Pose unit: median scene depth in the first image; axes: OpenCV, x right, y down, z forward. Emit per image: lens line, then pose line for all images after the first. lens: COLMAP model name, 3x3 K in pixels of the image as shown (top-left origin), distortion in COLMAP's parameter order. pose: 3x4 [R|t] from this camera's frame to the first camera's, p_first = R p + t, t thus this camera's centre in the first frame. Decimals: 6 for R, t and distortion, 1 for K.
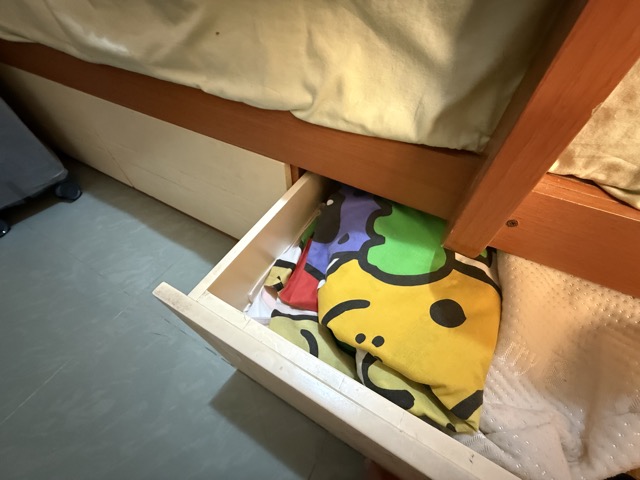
lens RADIAL K [[262.2, 0, 320.0], [0, 262.2, 240.0], [0, 0, 1]] dist [0.000208, 0.000018]
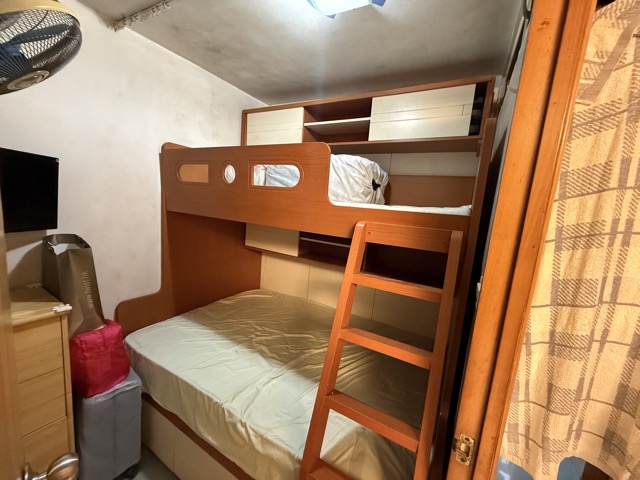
lens RADIAL K [[257.4, 0, 320.0], [0, 257.4, 240.0], [0, 0, 1]] dist [-0.000524, -0.000160]
pose [[0.995857, 0.090304, 0.010710, 0.402926], [-0.056946, 0.711104, -0.700777, -0.426979], [-0.070899, 0.697264, 0.713300, -4.052195]]
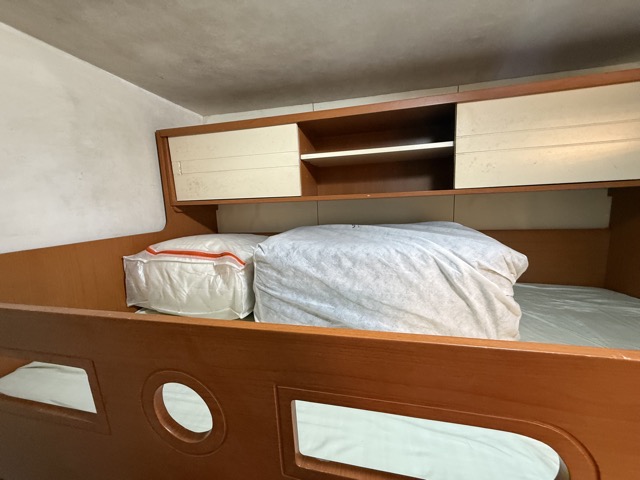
lens RADIAL K [[257.4, 0, 320.0], [0, 257.4, 240.0], [0, 0, 1]] dist [-0.000524, -0.000160]
pose [[0.959268, -0.072905, 0.272929, -0.948177], [0.243583, 0.702790, -0.668396, -4.060752], [-0.143082, 0.707652, 0.691922, -2.973512]]
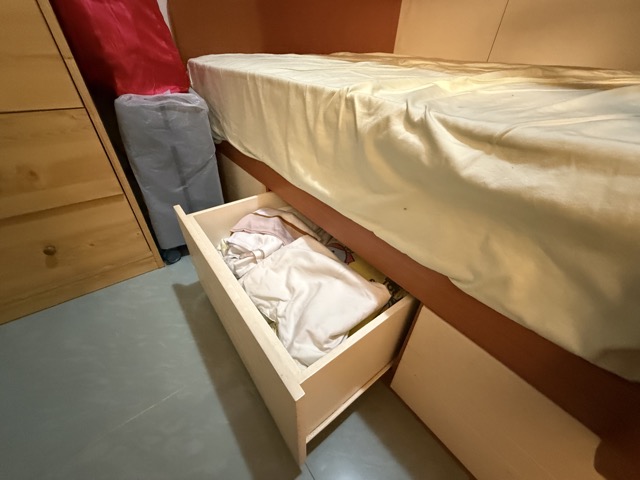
lens RADIAL K [[257.4, 0, 320.0], [0, 257.4, 240.0], [0, 0, 1]] dist [-0.000524, -0.000160]
pose [[0.920895, 0.260642, -0.289857, -0.369216], [-0.332669, 0.913069, -0.235874, -0.158759], [0.203181, 0.313642, 0.927548, -0.318756]]
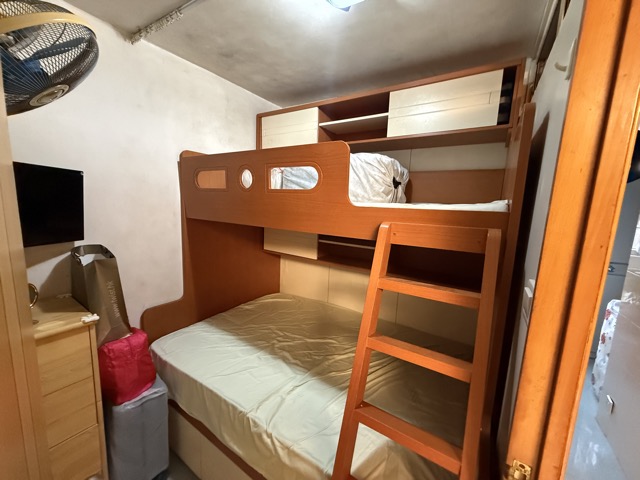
lens RADIAL K [[257.4, 0, 320.0], [0, 257.4, 240.0], [0, 0, 1]] dist [-0.000524, -0.000160]
pose [[0.996984, 0.057220, -0.052425, 0.326377], [-0.077559, 0.711351, -0.698544, -0.556990], [-0.002678, 0.700503, 0.713644, -3.965134]]
